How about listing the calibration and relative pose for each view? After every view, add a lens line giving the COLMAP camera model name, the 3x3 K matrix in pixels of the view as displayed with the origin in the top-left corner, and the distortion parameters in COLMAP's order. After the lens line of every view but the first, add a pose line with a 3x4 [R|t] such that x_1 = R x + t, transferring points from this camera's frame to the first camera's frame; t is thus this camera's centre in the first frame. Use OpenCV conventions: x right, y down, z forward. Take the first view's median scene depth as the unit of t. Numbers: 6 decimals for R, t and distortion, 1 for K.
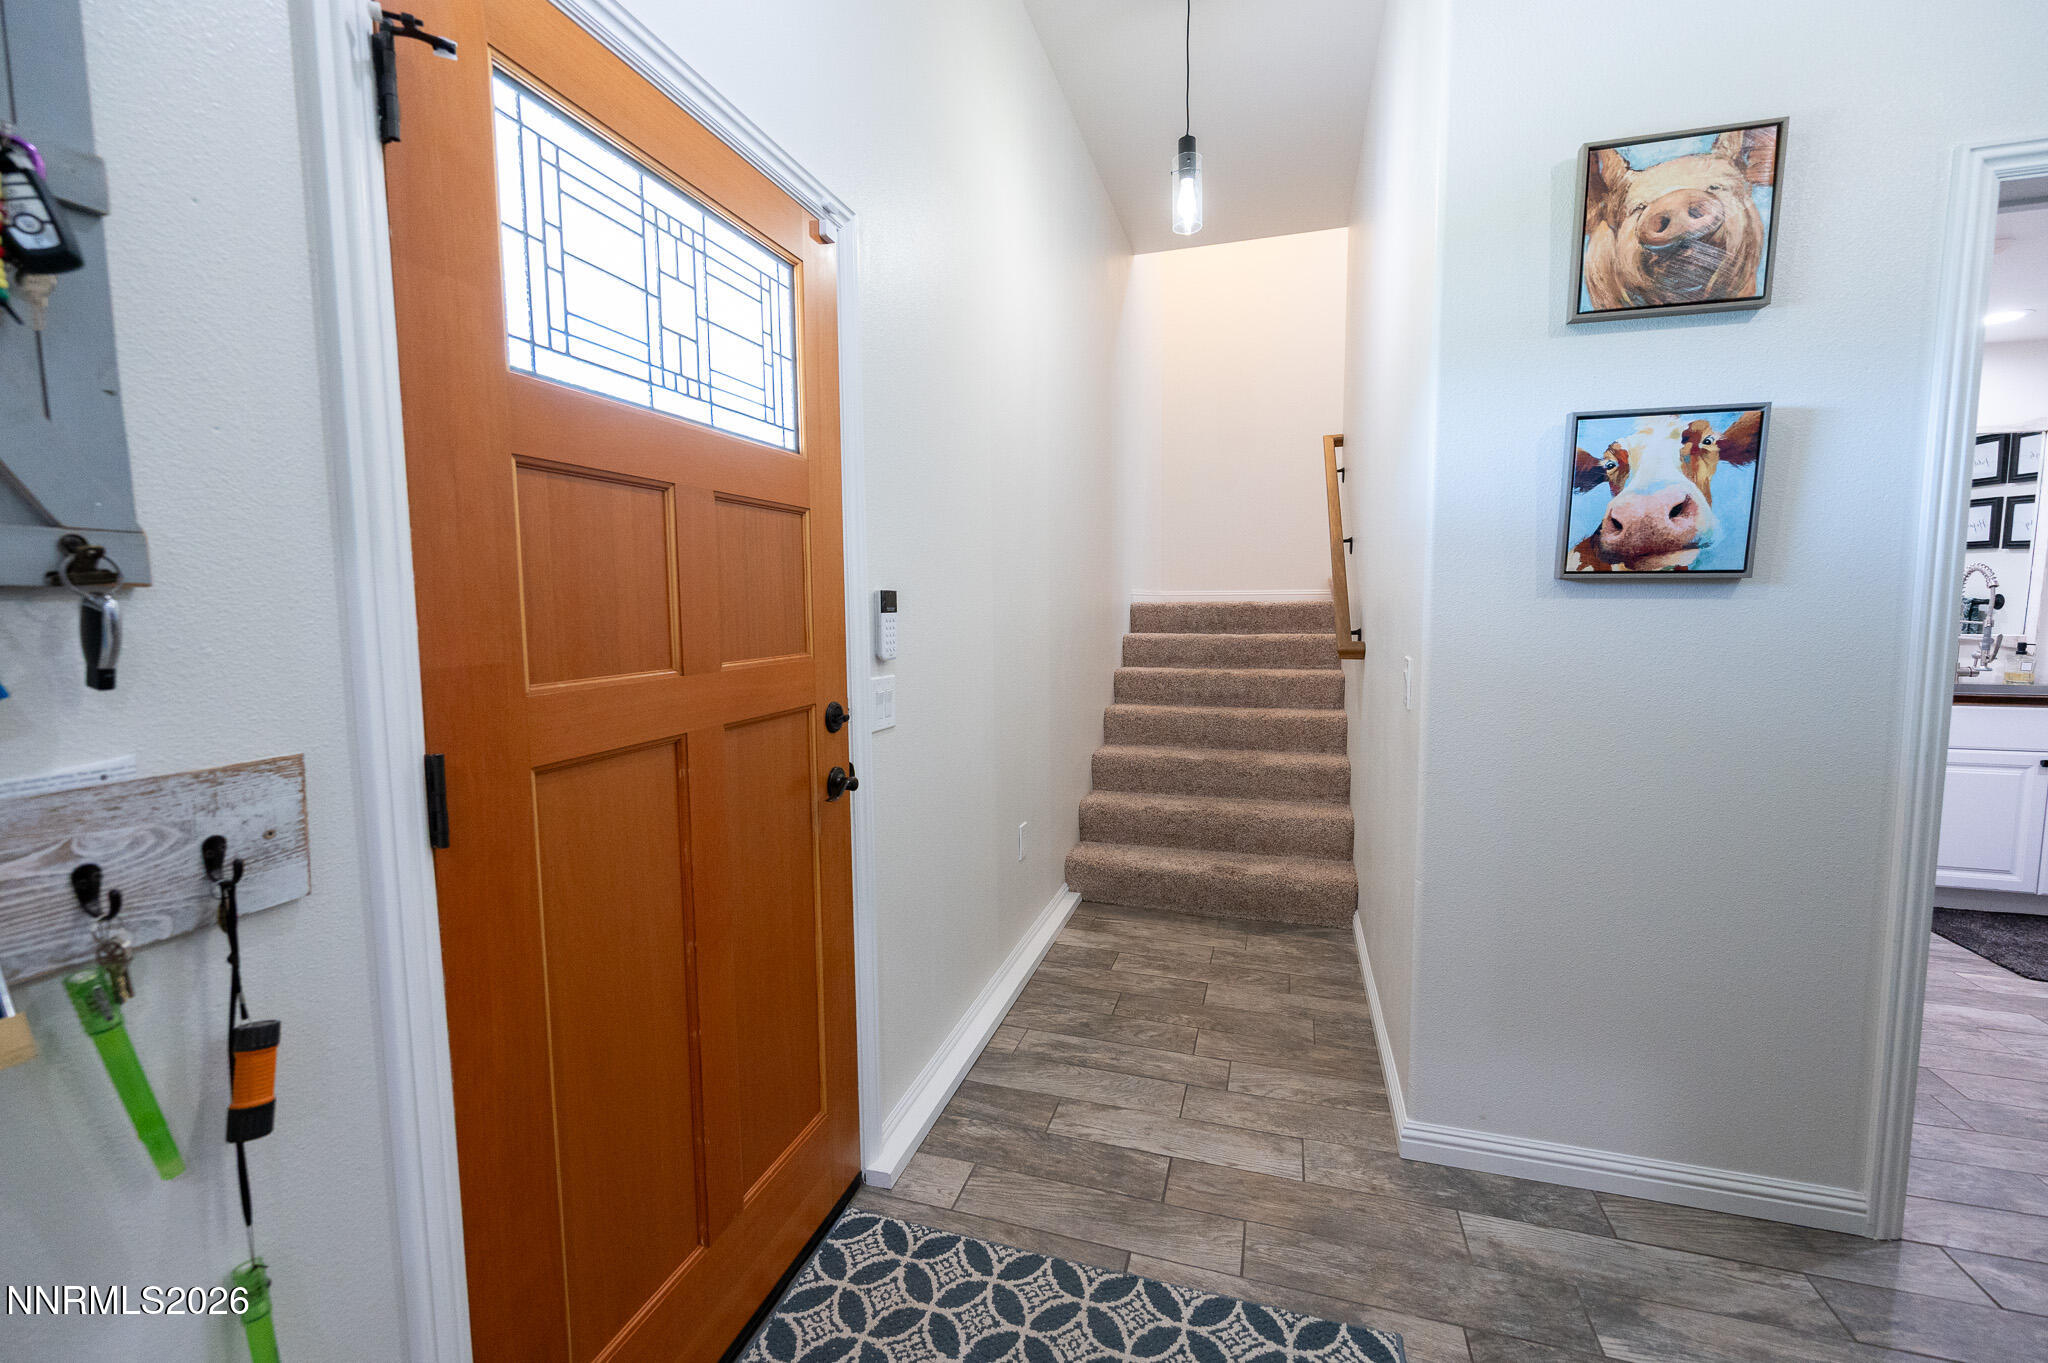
lens RADIAL K [[834.0, 0, 1027.5], [0, 834.0, 676.8], [0, 0, 1]] dist [-0.000732, -0.000121]
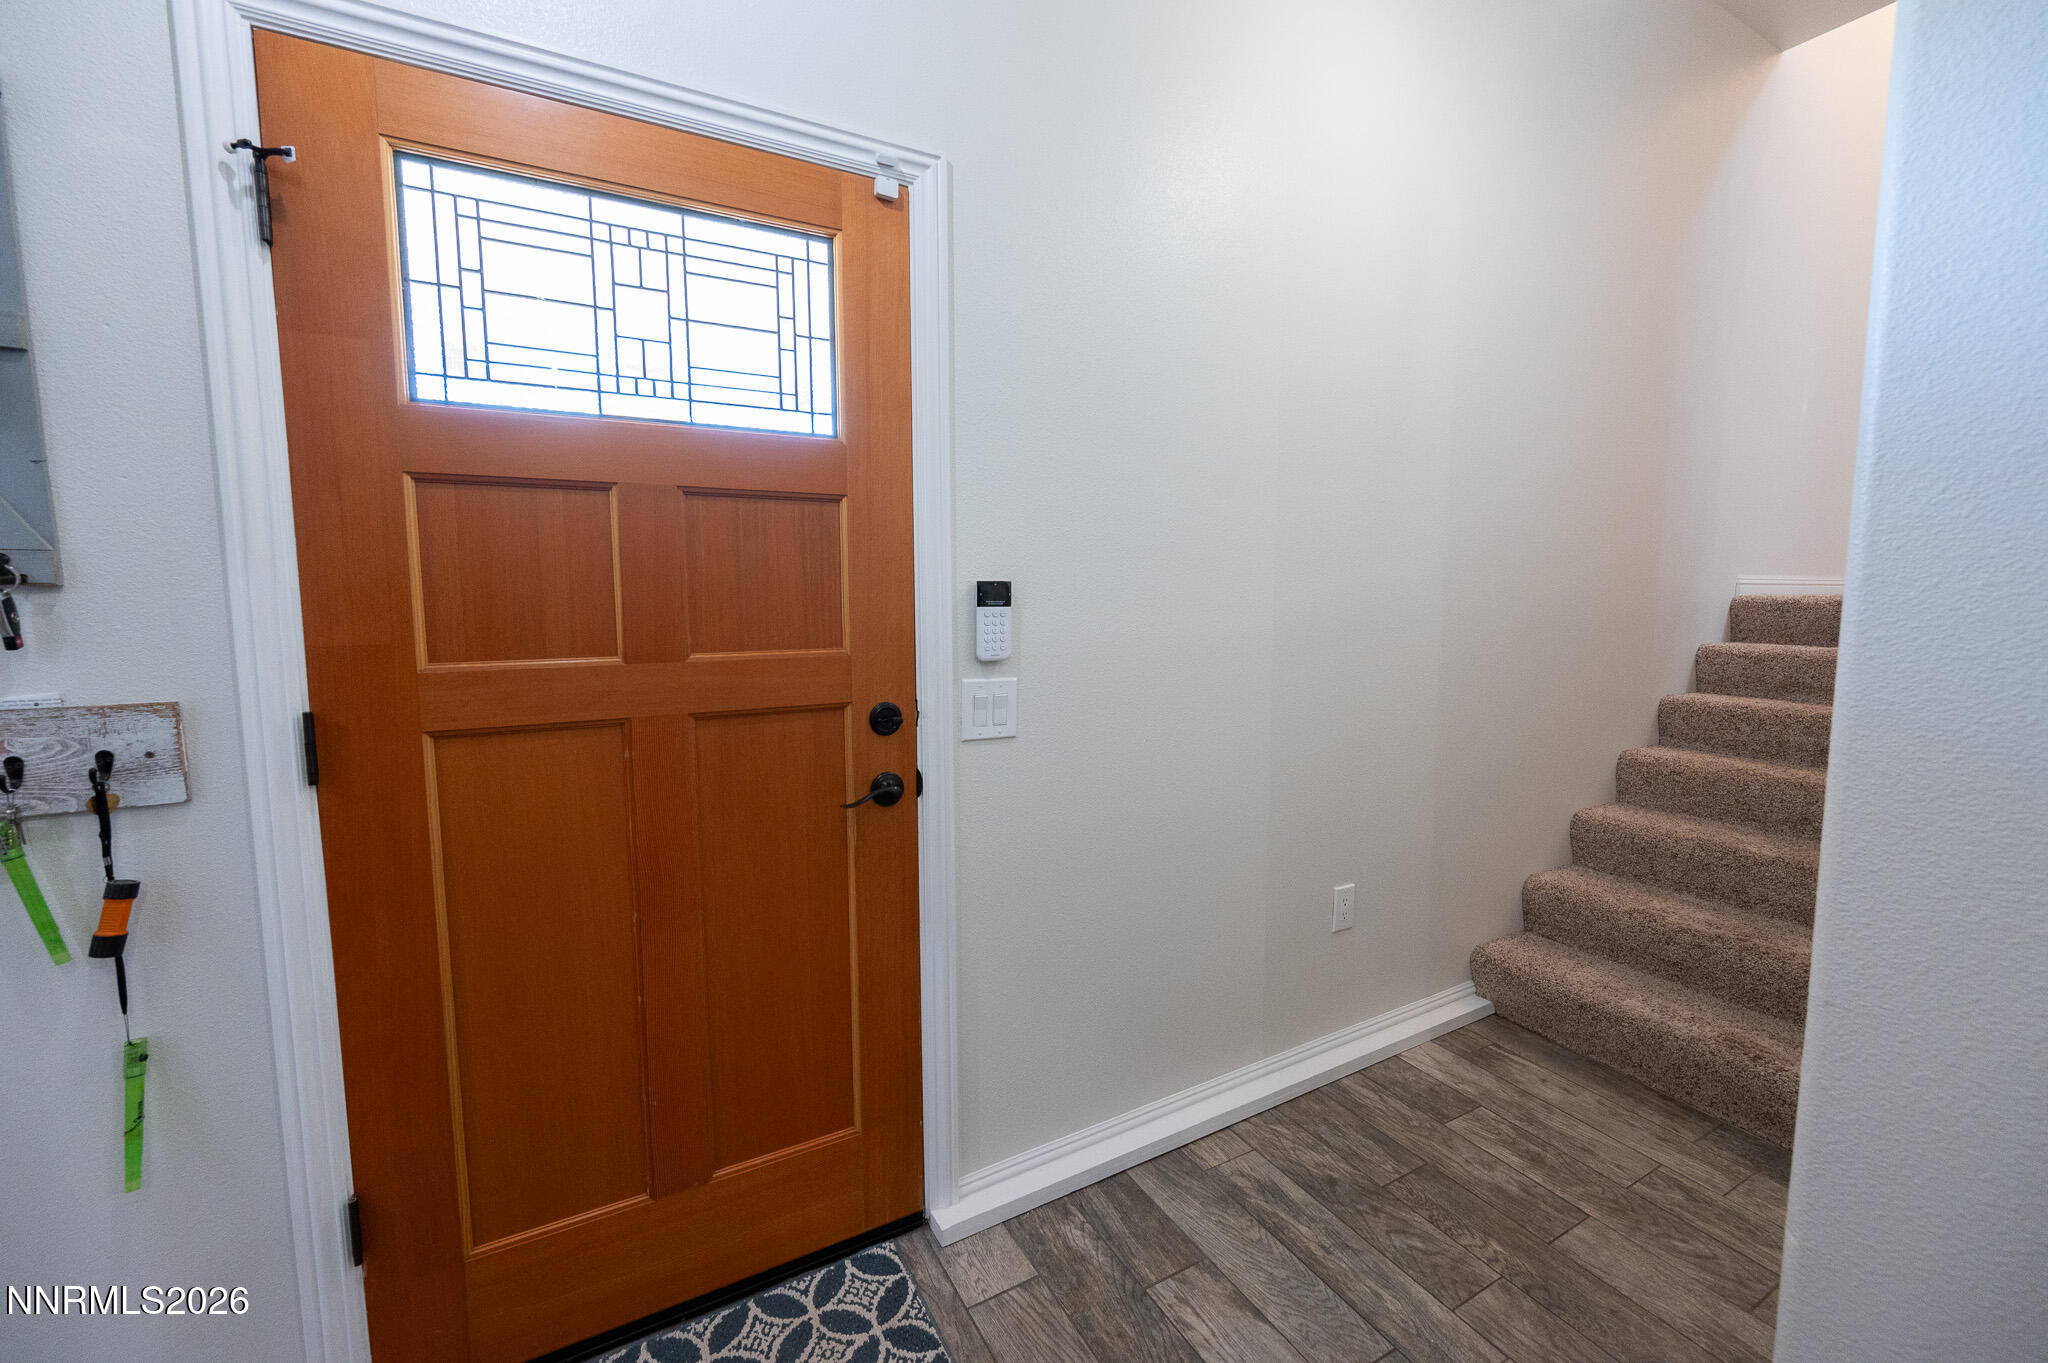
lens RADIAL K [[815.9, 0, 1018.3], [0, 815.9, 677.9], [0, 0, 1]] dist [-0.002209, -0.000050]
pose [[0.718205, 0.071280, -0.692171, 0.615617], [-0.062637, 0.997324, 0.037712, -0.049877], [0.693007, 0.016271, 0.720747, 0.550522]]
